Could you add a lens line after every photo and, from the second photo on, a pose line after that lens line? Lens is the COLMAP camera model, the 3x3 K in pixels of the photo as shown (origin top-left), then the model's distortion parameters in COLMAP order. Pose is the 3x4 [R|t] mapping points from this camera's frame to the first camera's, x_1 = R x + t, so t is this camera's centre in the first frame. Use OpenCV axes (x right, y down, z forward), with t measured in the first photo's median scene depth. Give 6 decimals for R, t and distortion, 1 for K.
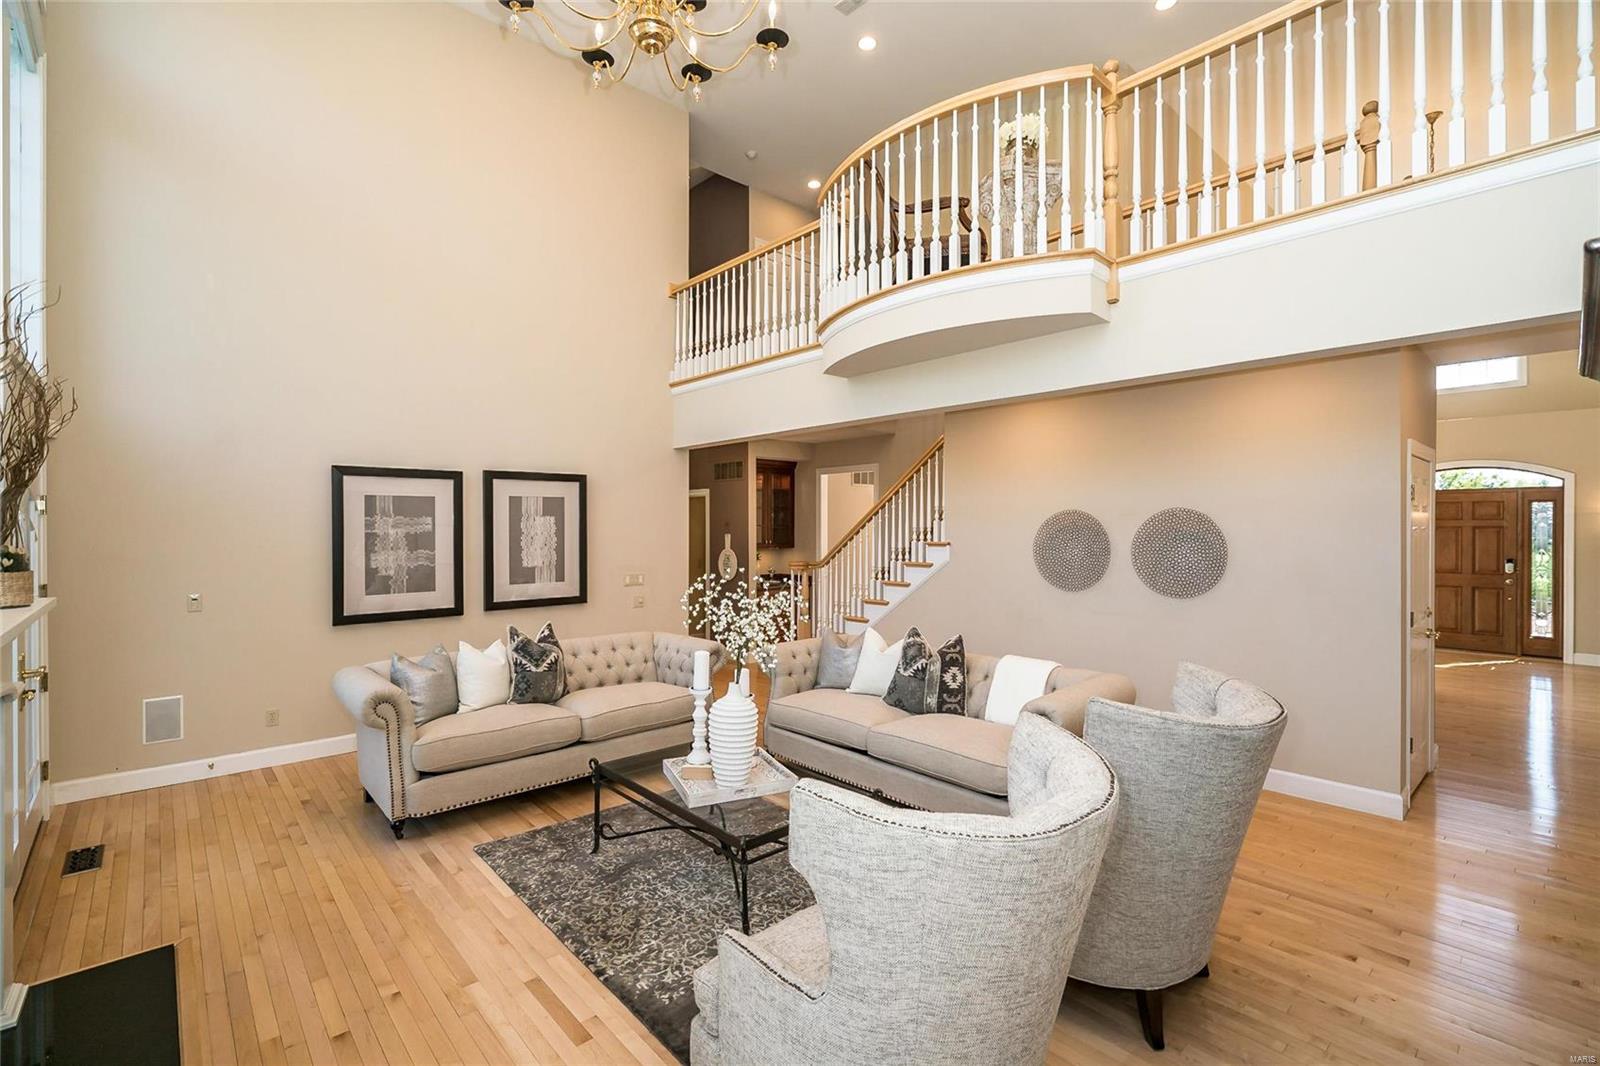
lens RADIAL K [[727.5, 0, 802.3], [0, 727.5, 524.2], [0, 0, 1]] dist [-0.002516, 0.000855]
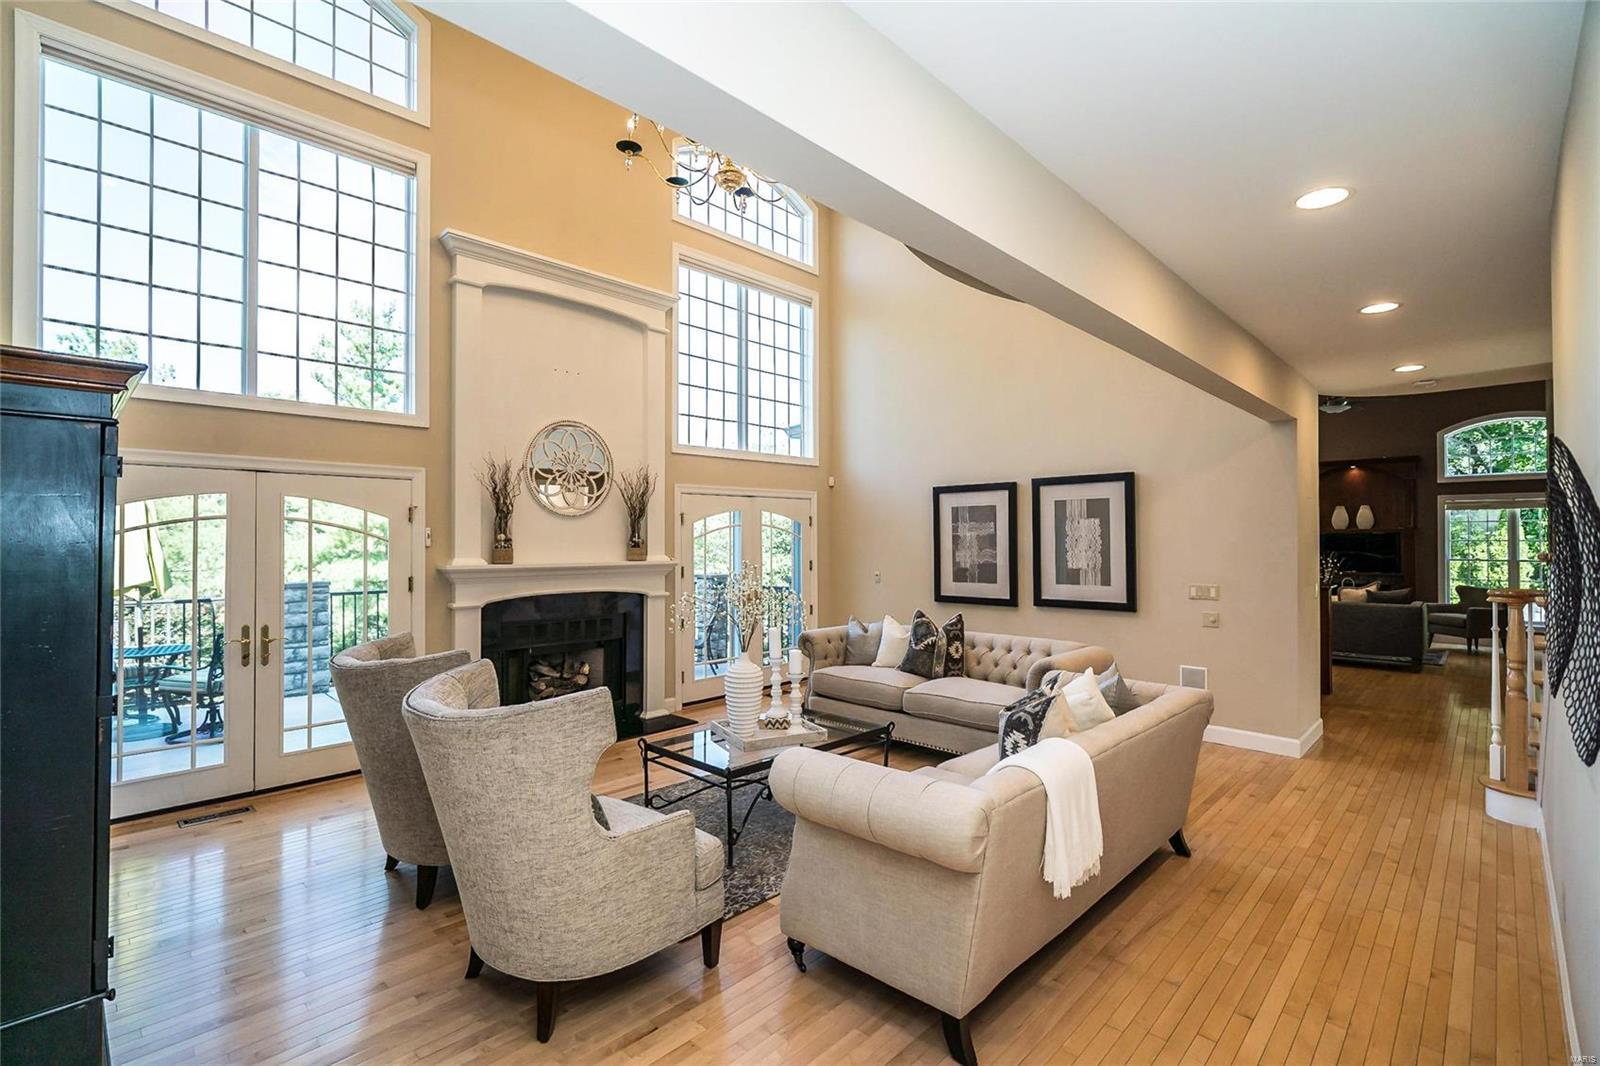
lens RADIAL K [[727.5, 0, 780.7], [0, 727.5, 529.2], [0, 0, 1]] dist [-0.002516, 0.000855]
pose [[0.032518, -0.011457, -0.999405, 0.679665], [0.007834, 0.999906, -0.011208, 0.012423], [0.999440, -0.007465, 0.032605, 0.594617]]
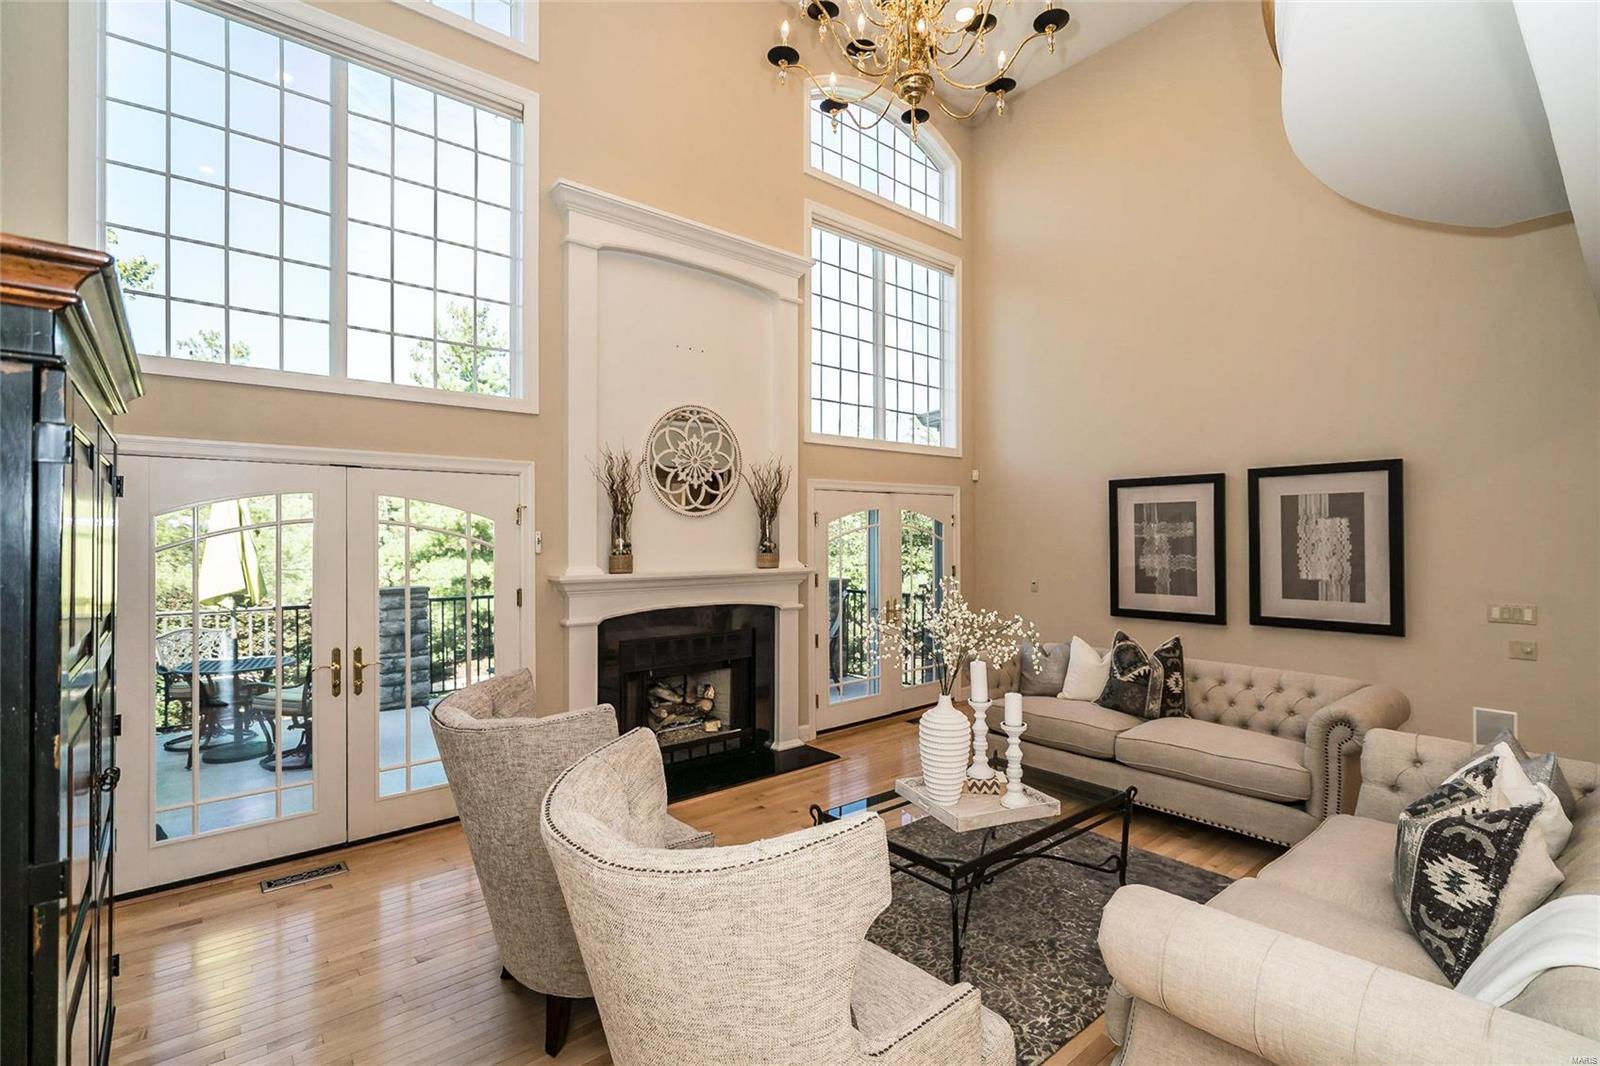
lens RADIAL K [[727.5, 0, 792.2], [0, 727.5, 531.8], [0, 0, 1]] dist [-0.002516, 0.000855]
pose [[-0.058024, -0.002913, -0.998311, 0.514103], [0.008874, 0.999955, -0.003434, 0.002145], [0.998276, -0.009058, -0.057995, 0.497534]]
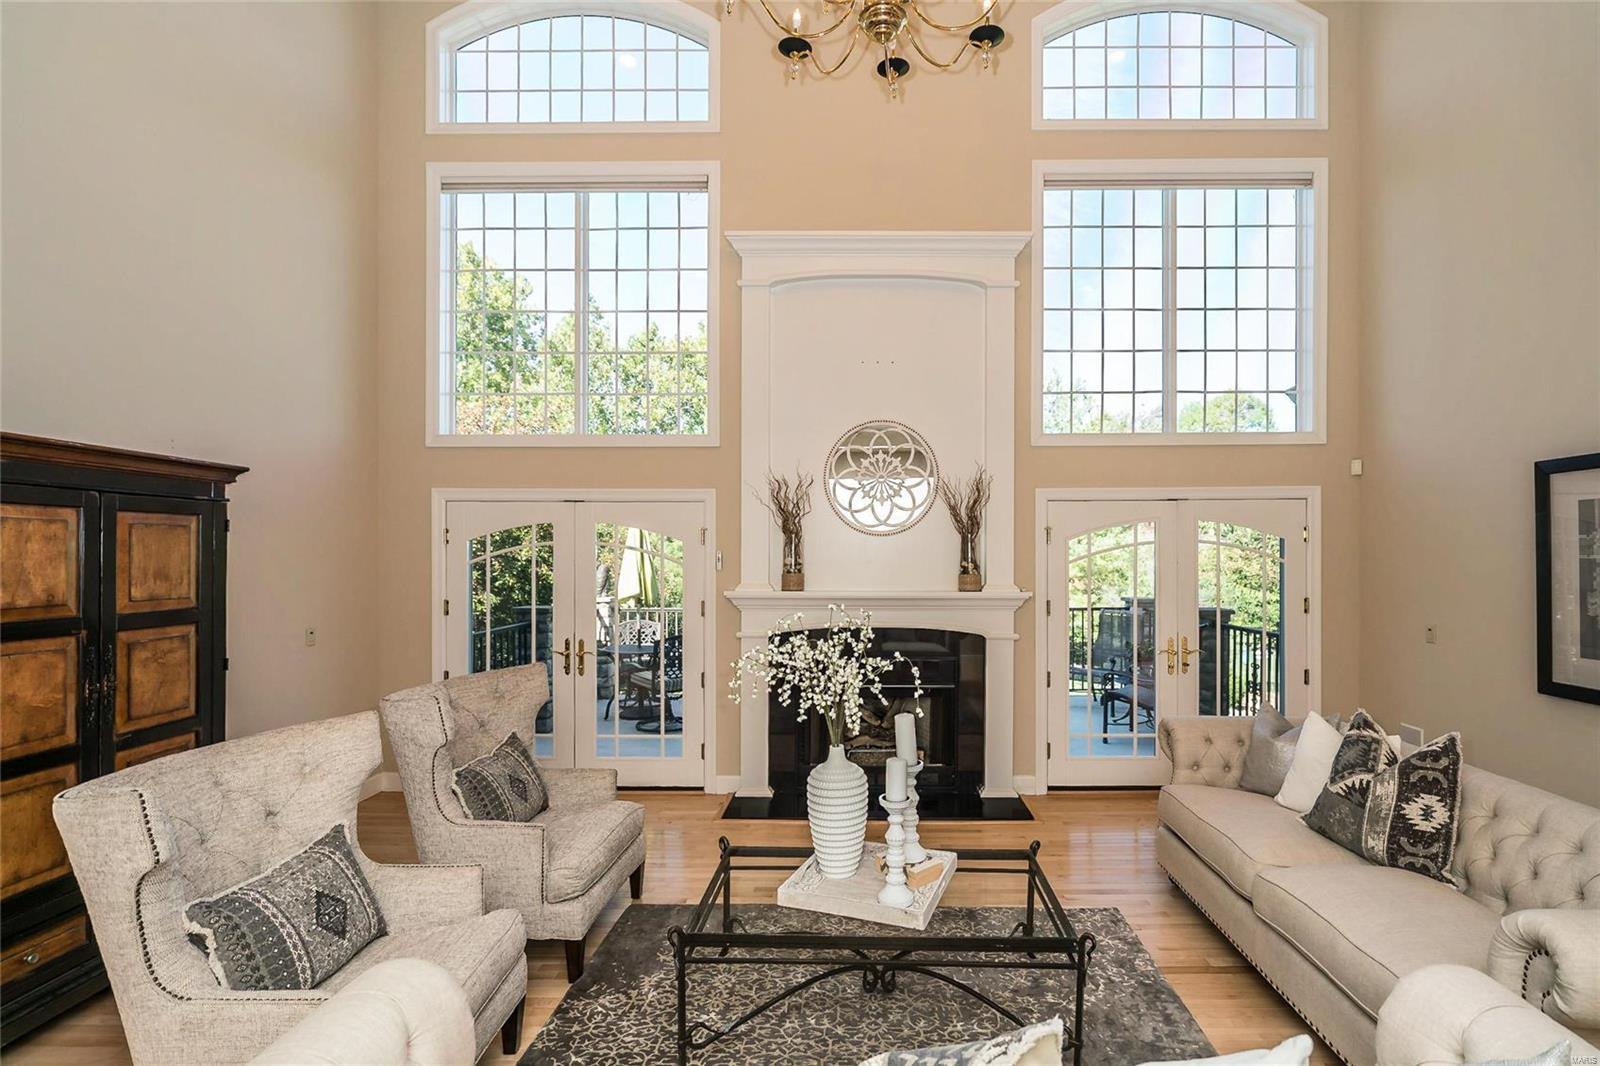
lens RADIAL K [[727.5, 0, 836.9], [0, 727.5, 559.1], [0, 0, 1]] dist [-0.002516, 0.000855]
pose [[-0.684821, 0.007282, -0.728675, 0.290913], [0.006643, 0.999971, 0.003751, 0.004156], [0.728681, -0.002272, -0.684850, 0.893285]]
